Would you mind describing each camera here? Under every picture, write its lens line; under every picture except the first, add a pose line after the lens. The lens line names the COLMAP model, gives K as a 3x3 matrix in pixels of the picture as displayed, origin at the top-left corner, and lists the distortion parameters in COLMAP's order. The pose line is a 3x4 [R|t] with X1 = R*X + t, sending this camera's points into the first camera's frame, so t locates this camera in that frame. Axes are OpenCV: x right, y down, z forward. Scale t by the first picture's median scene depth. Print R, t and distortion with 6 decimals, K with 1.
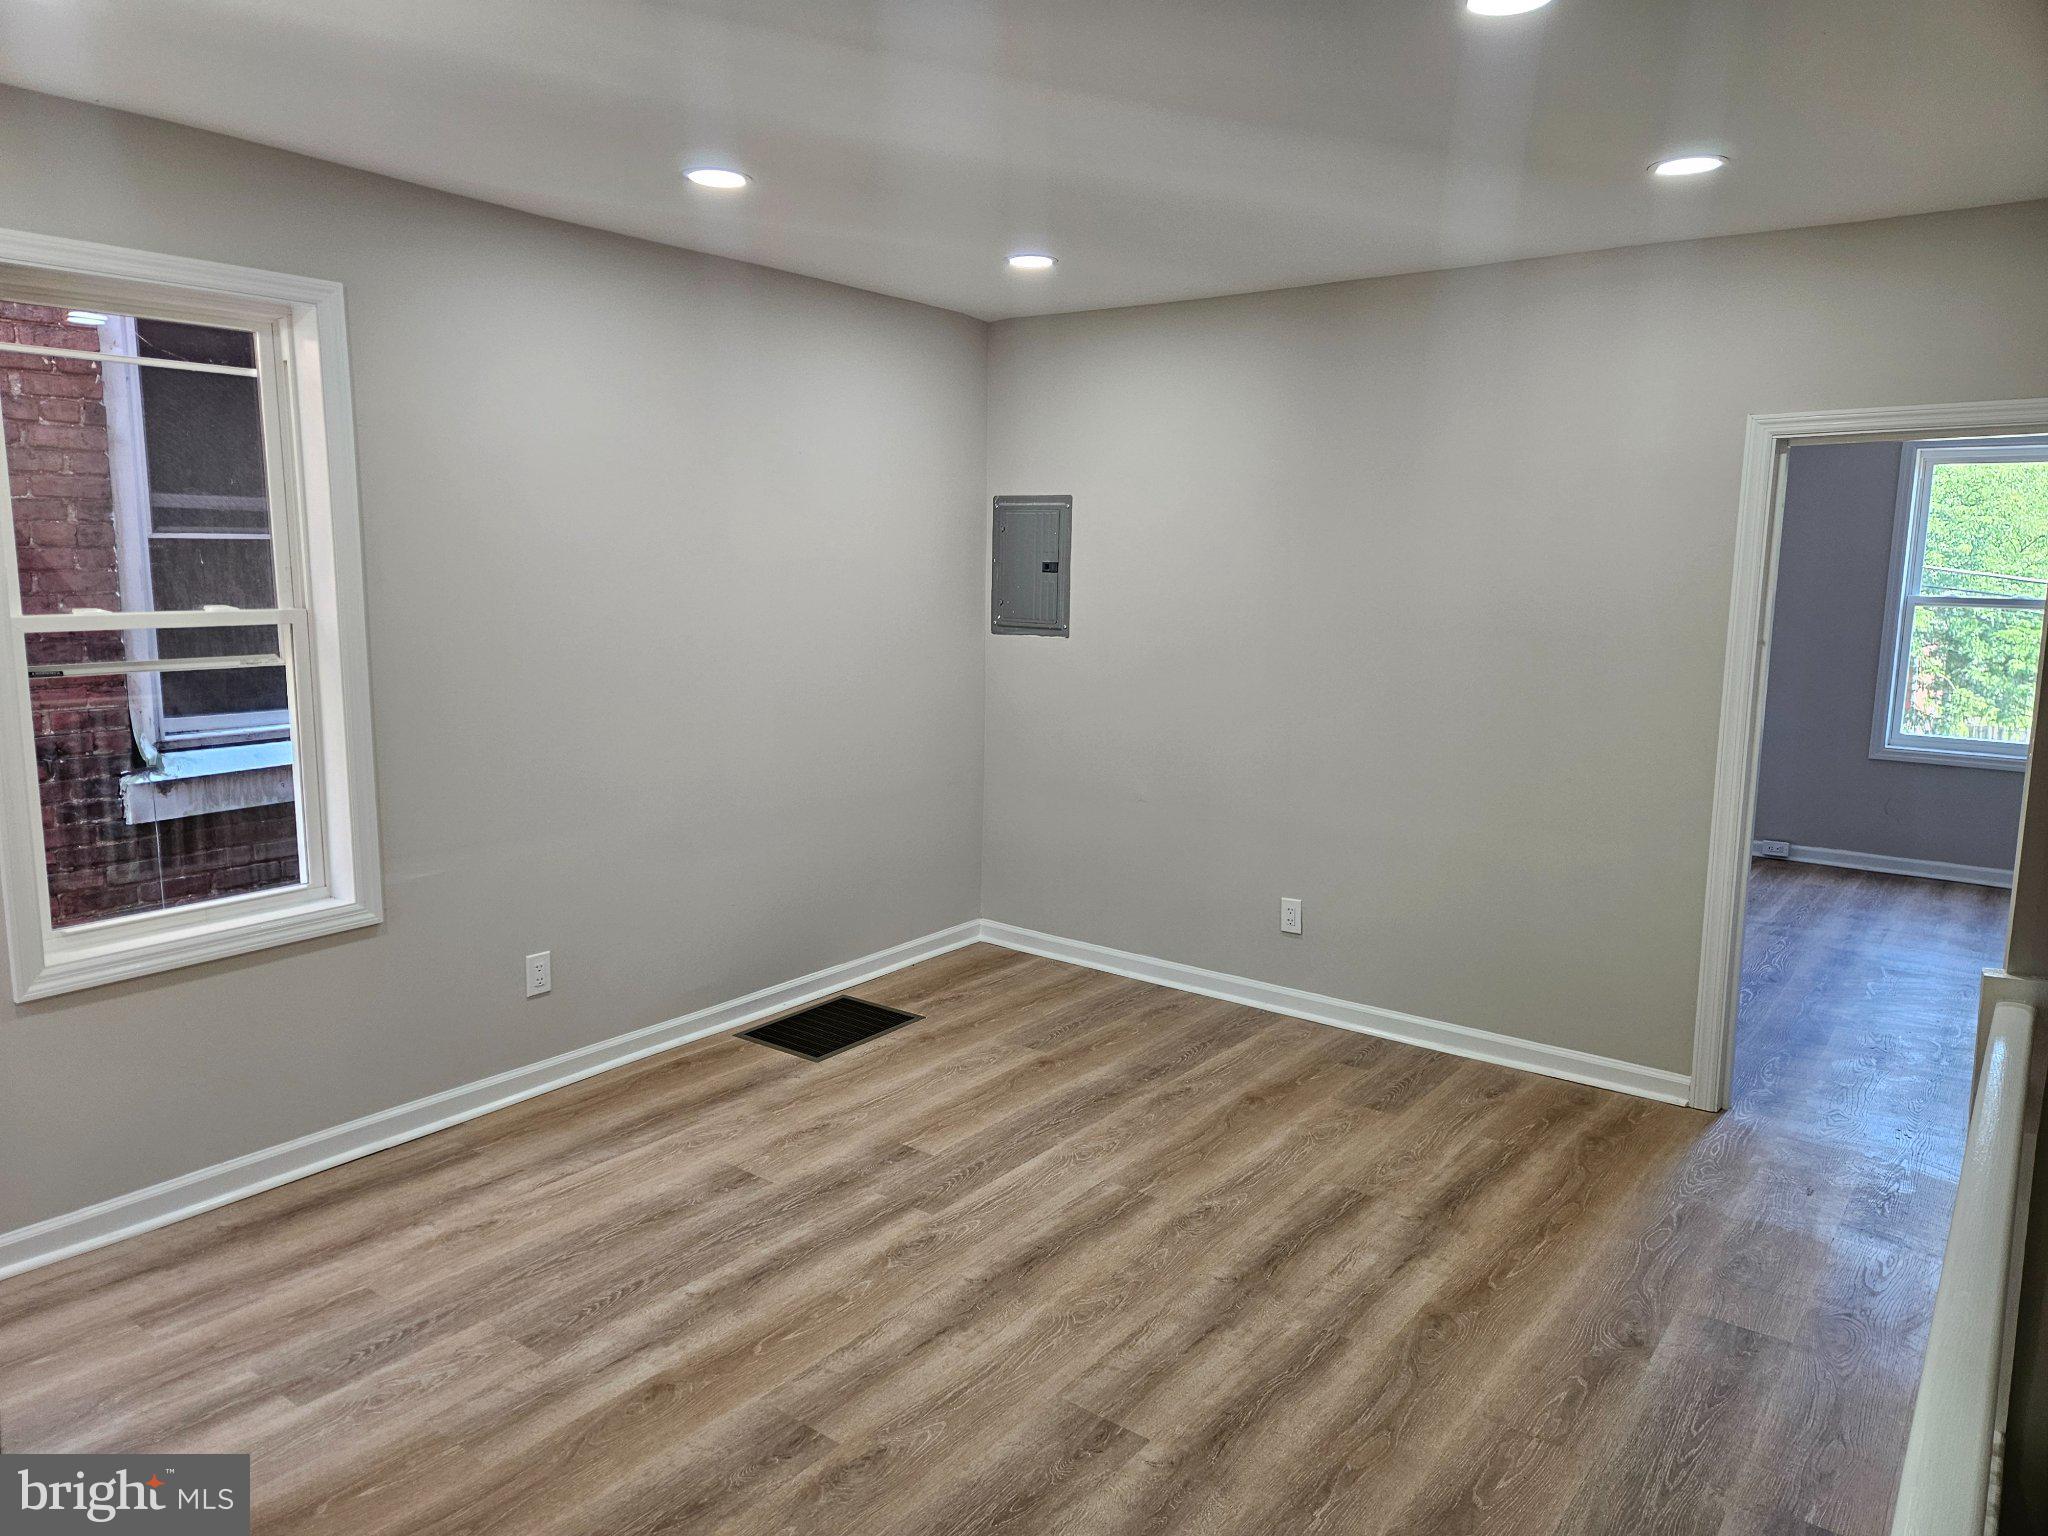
lens RADIAL K [[1353.0, 0, 1022.2], [0, 1353.0, 735.5], [0, 0, 1]] dist [0.031599, -0.000846]
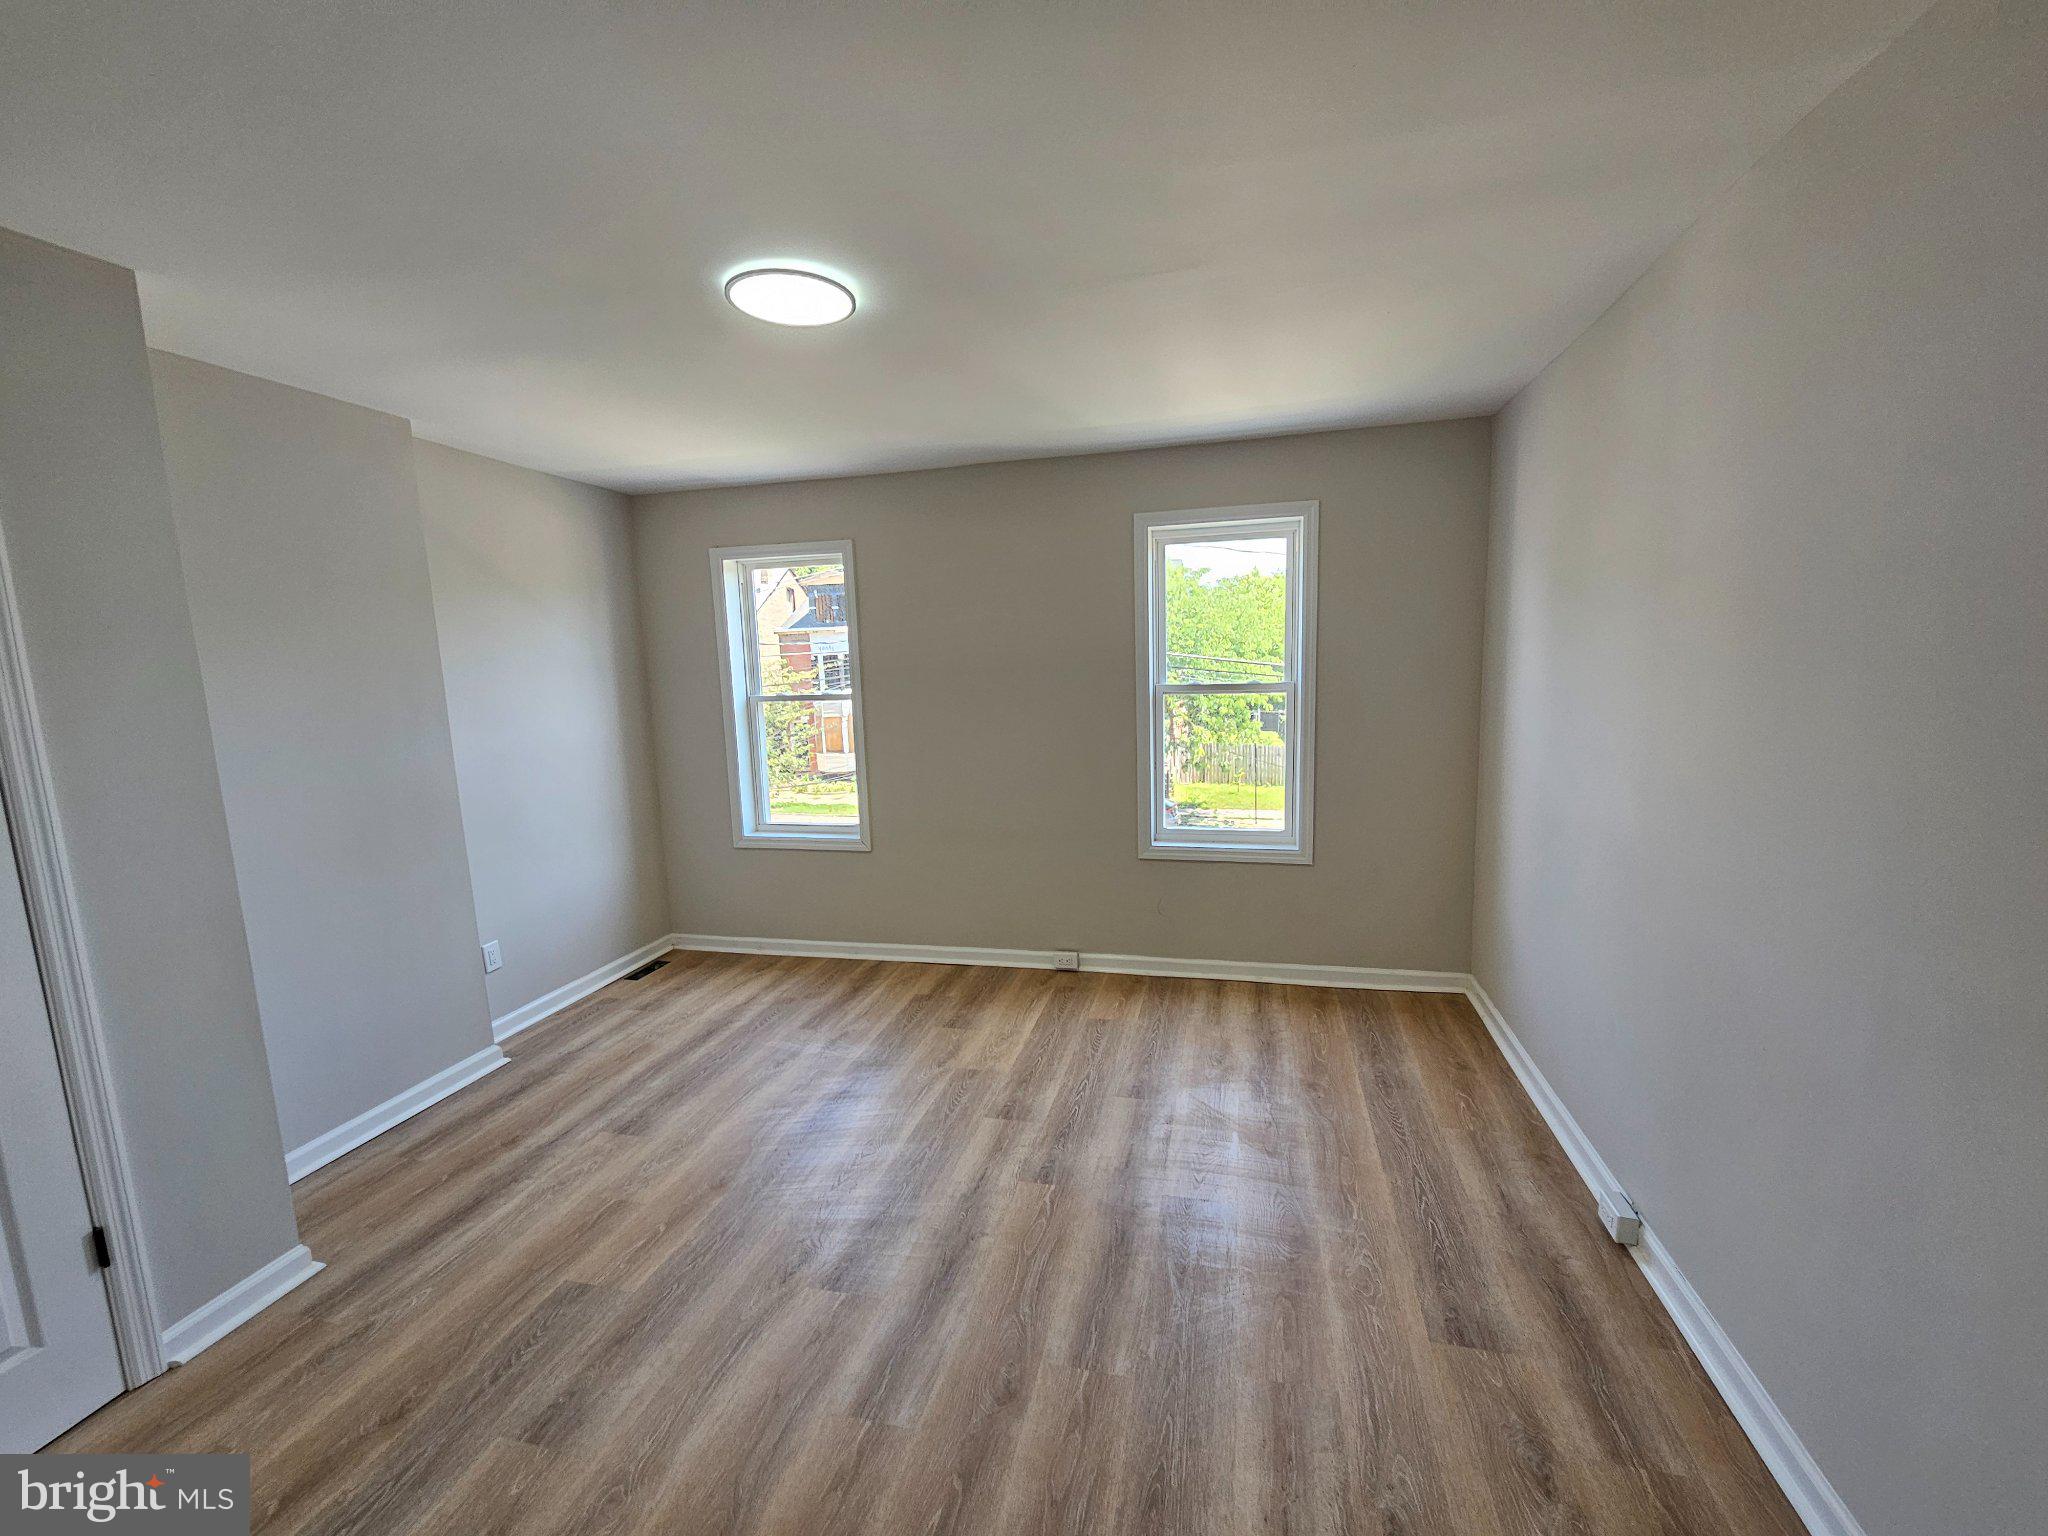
lens RADIAL K [[822.1, 0, 1024.0], [0, 822.1, 768.0], [0, 0, 1]] dist [-0.000455, 0.000318]
pose [[0.919620, -0.097164, 0.380602, 0.338015], [0.099228, 0.994963, 0.014248, -0.060881], [-0.380069, 0.024664, 0.924629, 0.508667]]
